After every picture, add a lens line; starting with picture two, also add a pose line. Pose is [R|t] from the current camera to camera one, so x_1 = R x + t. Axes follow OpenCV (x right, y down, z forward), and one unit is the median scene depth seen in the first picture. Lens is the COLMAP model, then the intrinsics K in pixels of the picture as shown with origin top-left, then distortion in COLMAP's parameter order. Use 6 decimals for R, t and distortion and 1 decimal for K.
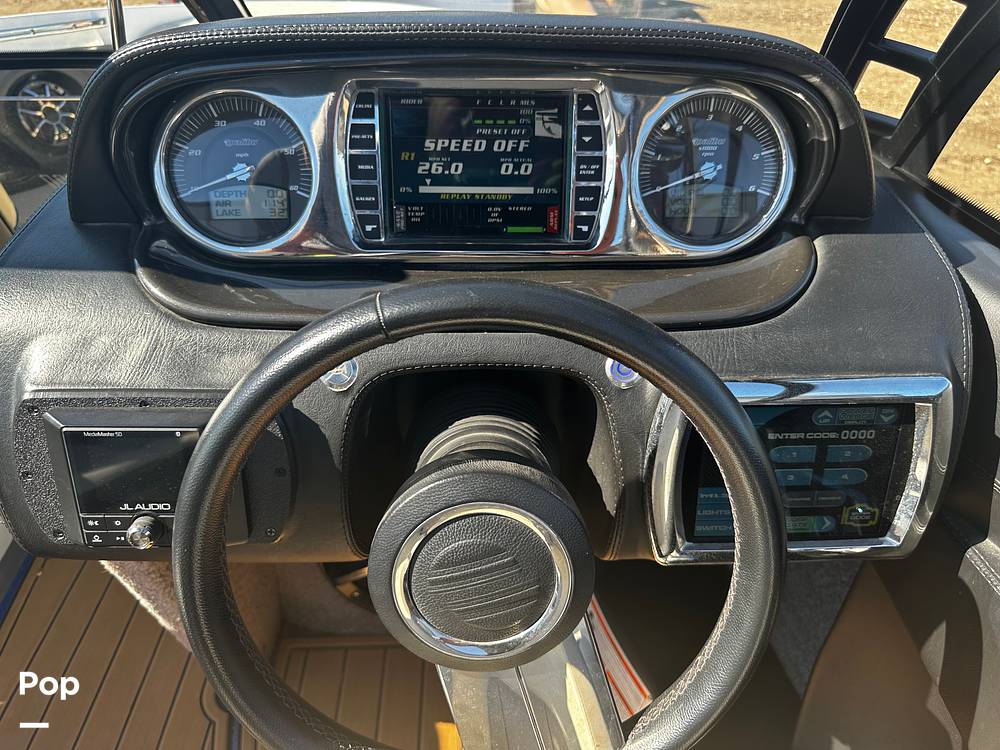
lens RADIAL K [[715.9, 0, 505.6], [0, 715.9, 371.7], [0, 0, 1]] dist [0.116812, -0.174124]
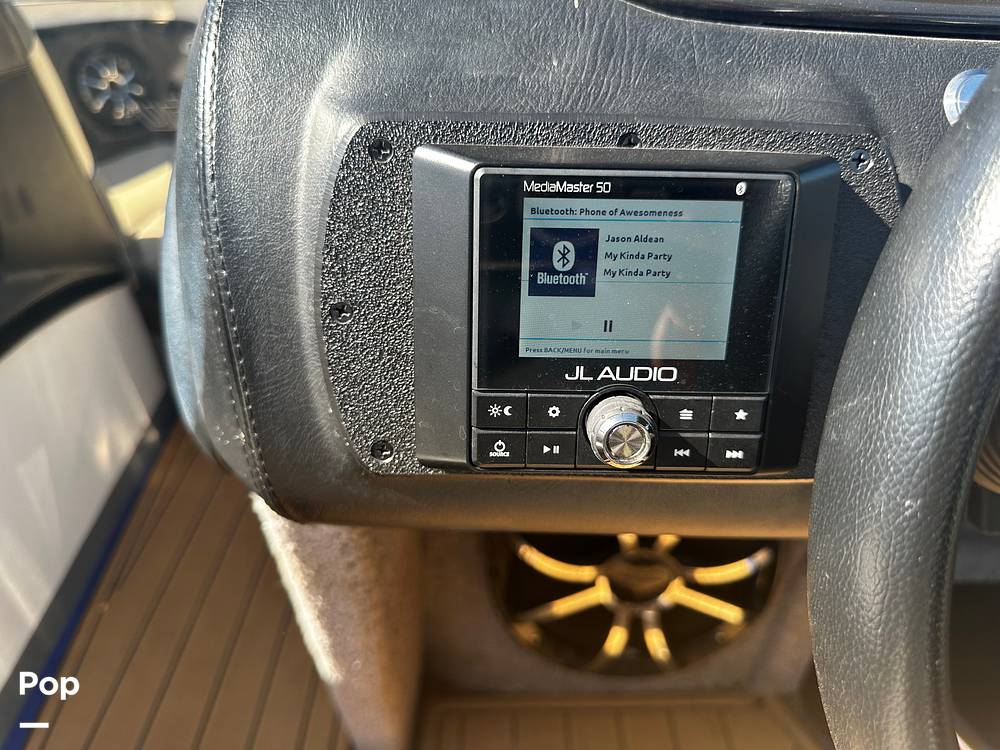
lens RADIAL K [[715.9, 0, 505.6], [0, 715.9, 371.7], [0, 0, 1]] dist [0.116812, -0.174124]
pose [[0.999953, 0.009570, -0.001557, -0.560866], [-0.009667, 0.996439, -0.083764, 0.219981], [0.000750, 0.083775, 0.996484, 0.561793]]
